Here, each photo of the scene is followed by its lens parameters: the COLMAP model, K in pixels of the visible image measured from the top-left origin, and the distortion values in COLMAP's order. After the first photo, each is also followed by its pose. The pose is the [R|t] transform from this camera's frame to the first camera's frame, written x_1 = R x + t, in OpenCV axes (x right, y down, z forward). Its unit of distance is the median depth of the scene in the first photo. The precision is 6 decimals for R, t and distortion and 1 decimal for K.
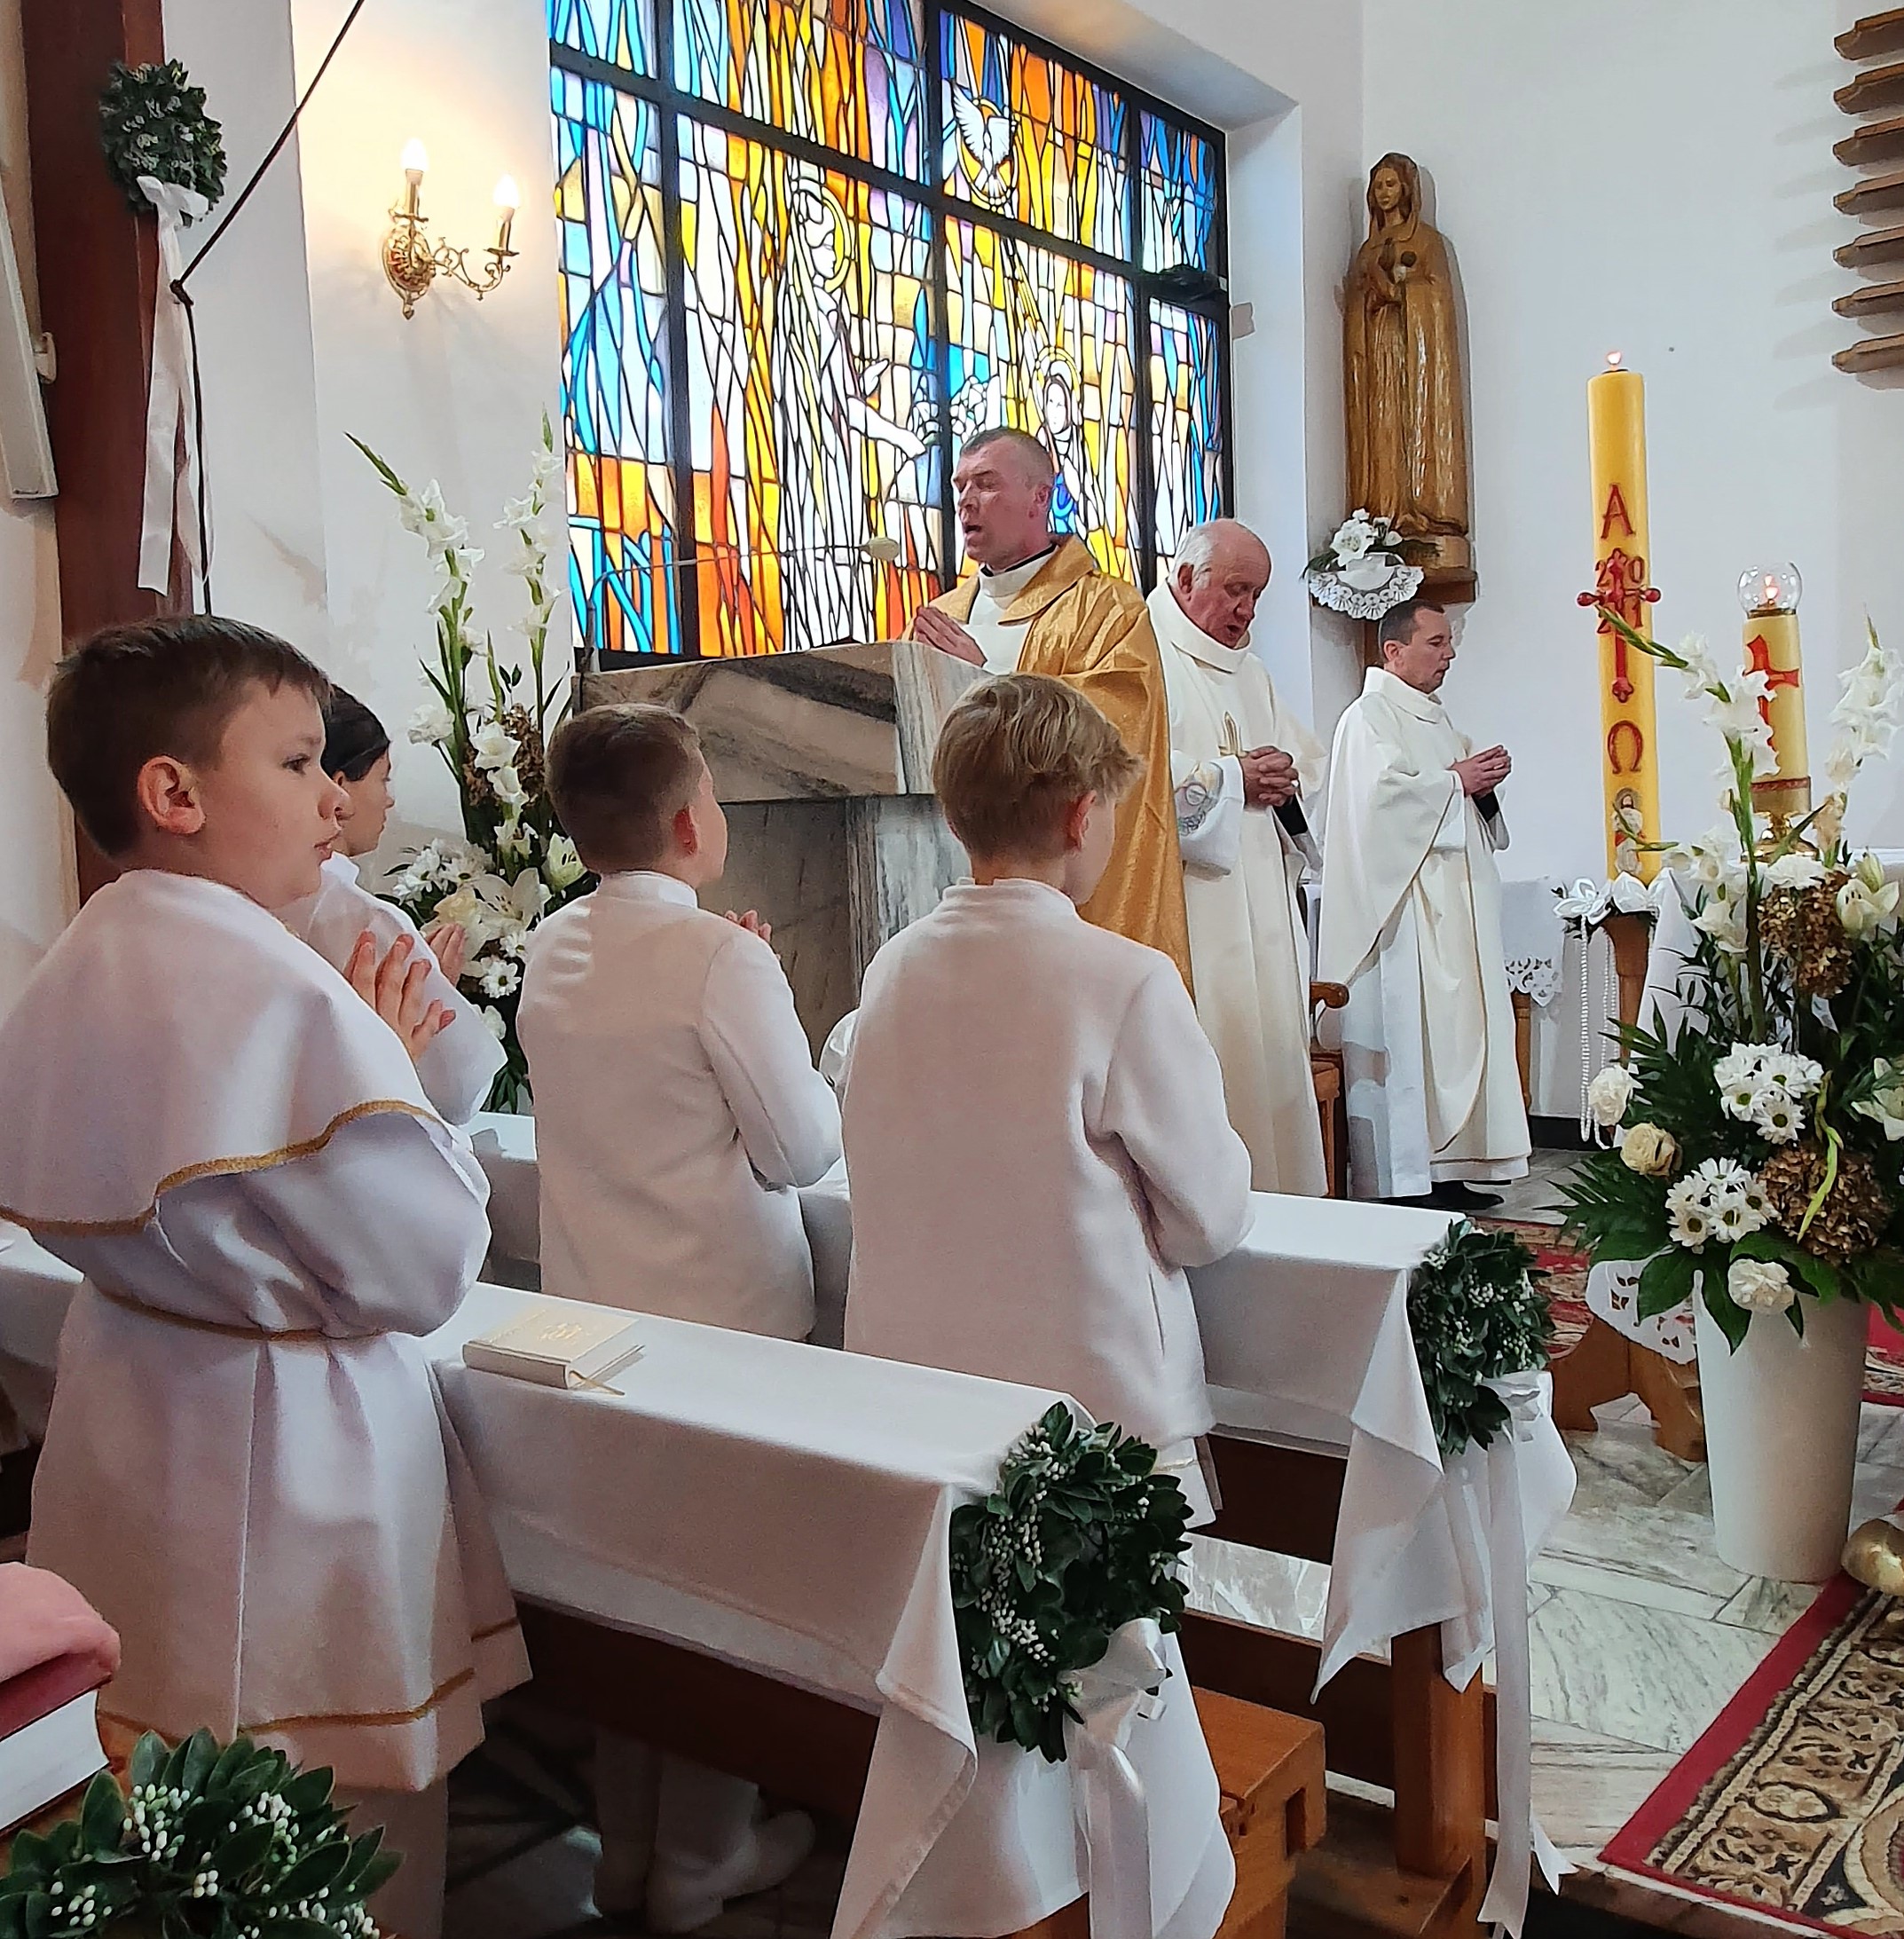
lens RADIAL K [[1927.3, 0, 952.0], [0, 1927.3, 969.5], [0, 0, 1]] dist [0.011380, 0.010584]
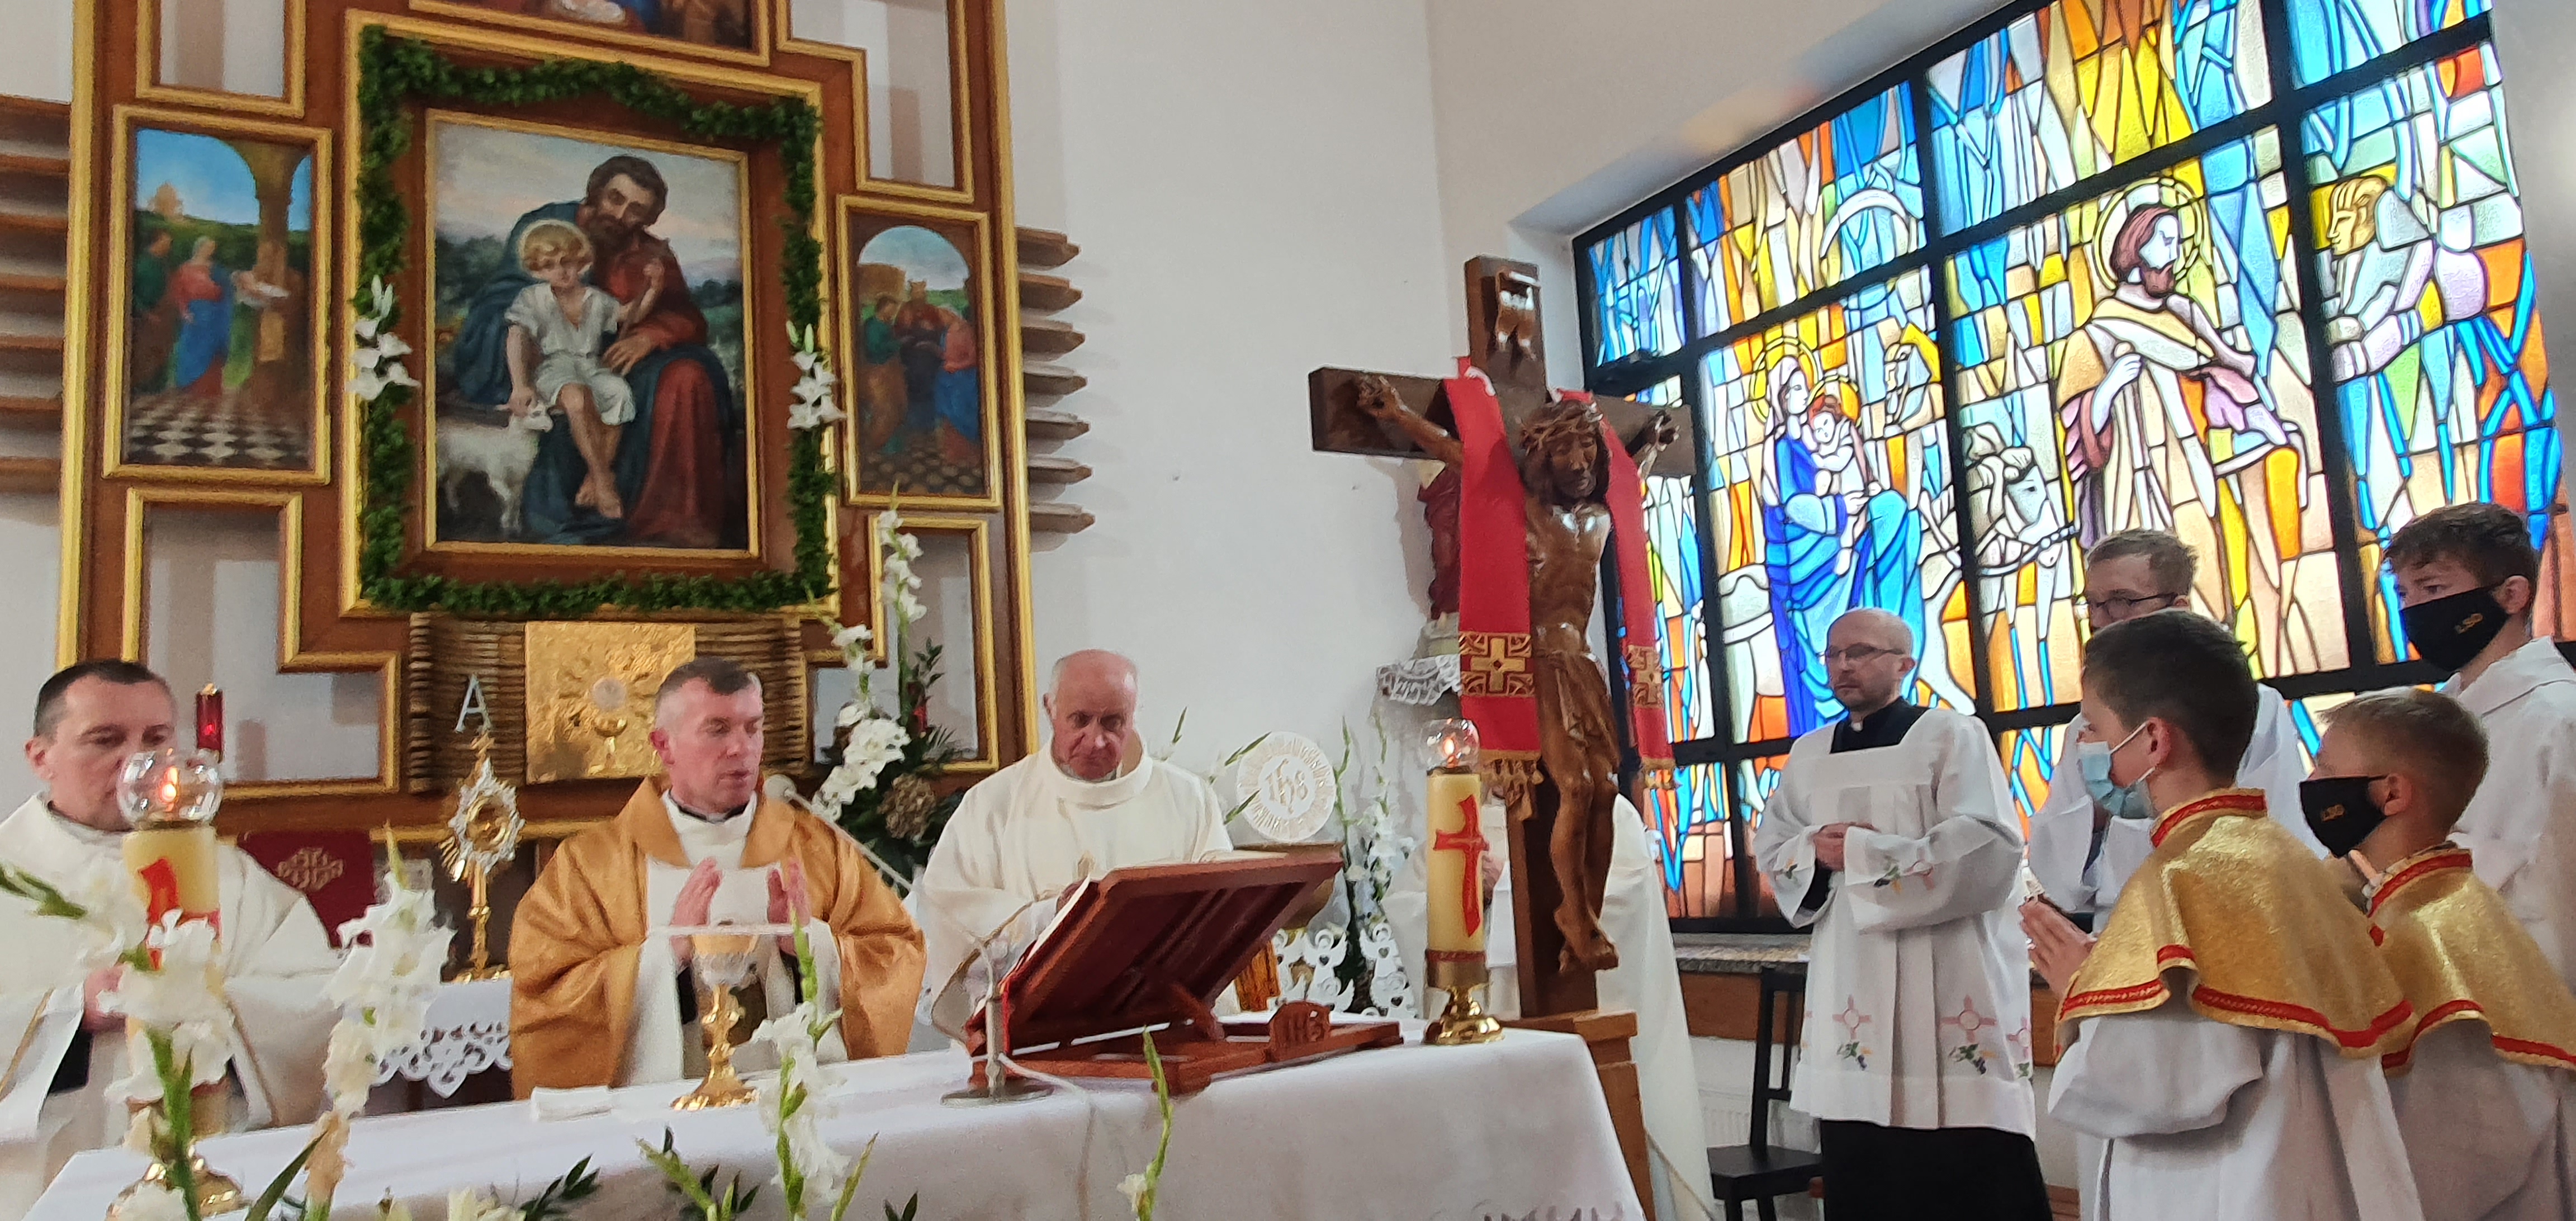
lens RADIAL K [[1768.1, 0, 1301.8], [0, 1768.1, 614.2], [0, 0, 1]] dist [0.009096, 0.003221]
pose [[0.382977, 0.130604, 0.914479, 0.006180], [0.116594, 0.975204, -0.188105, -0.059116], [-0.916370, 0.178663, 0.358253, 0.258842]]
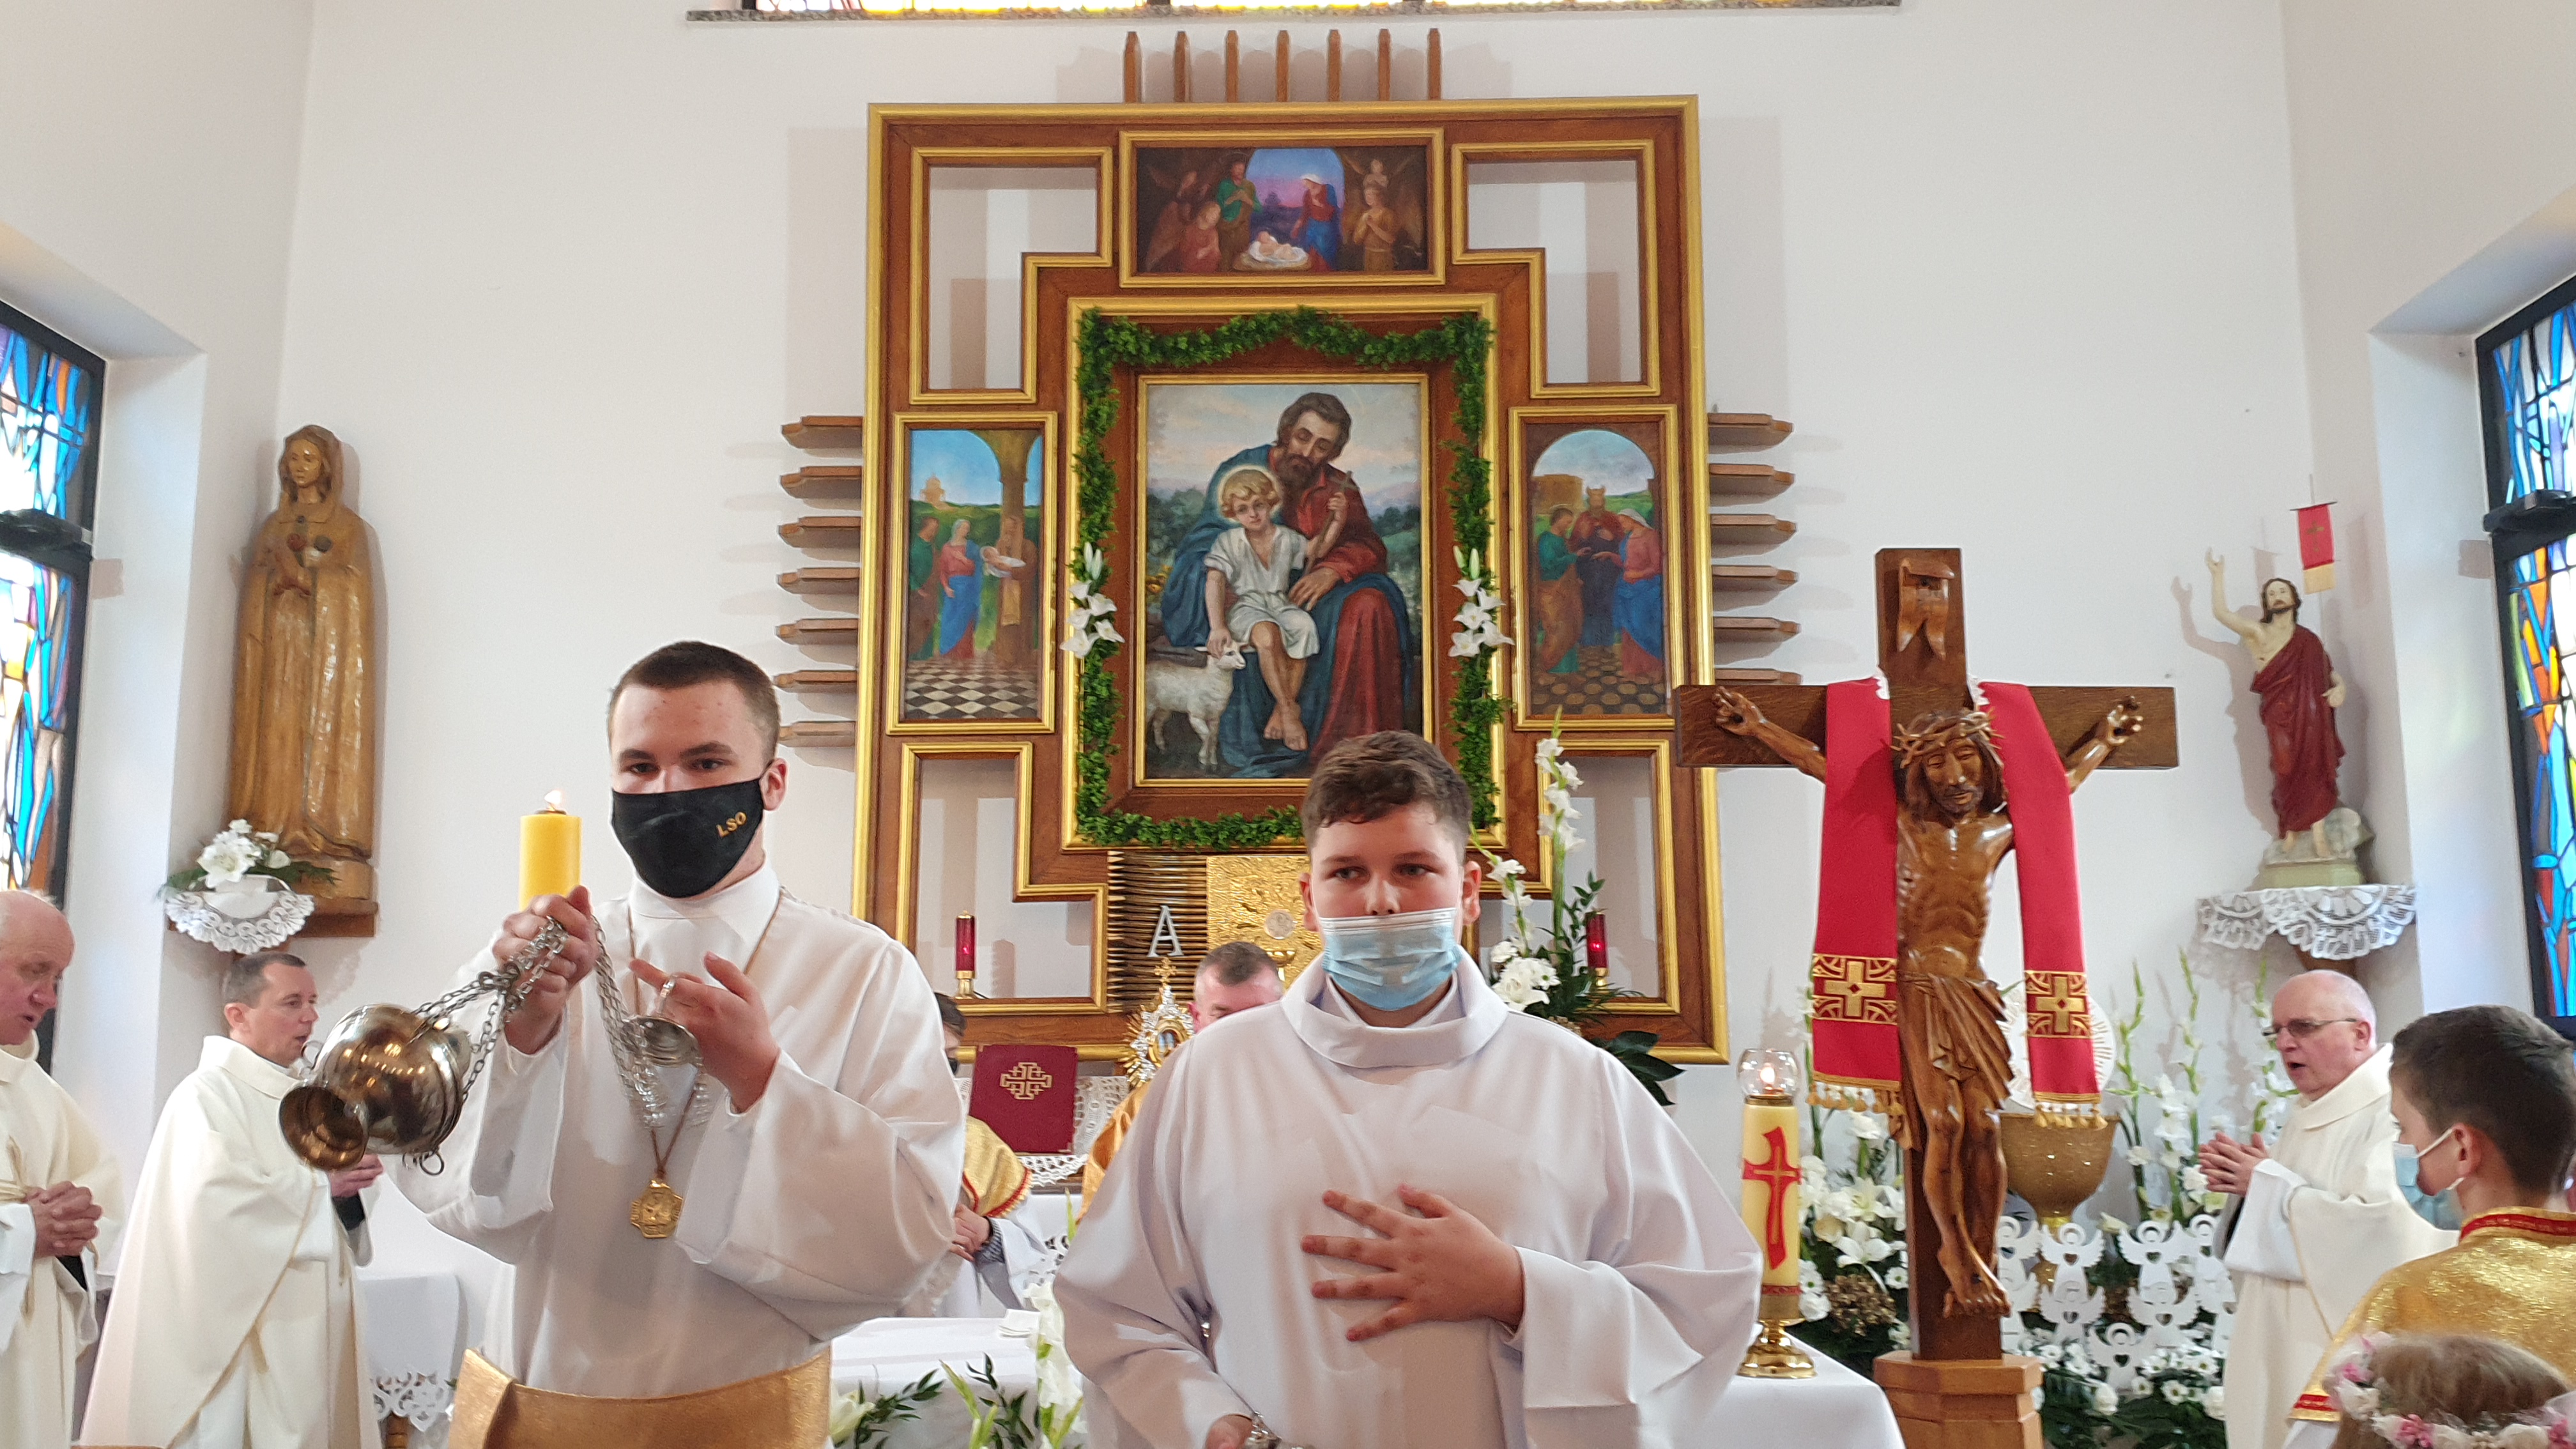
lens RADIAL K [[2236.6, 0, 1263.7], [0, 2236.6, 704.2], [0, 0, 1]] dist [0.262238, -0.858113]
pose [[0.800518, 0.125859, 0.585944, -0.023240], [0.016914, 0.972566, -0.232012, -0.067801], [-0.599070, 0.195641, 0.776427, -0.050894]]
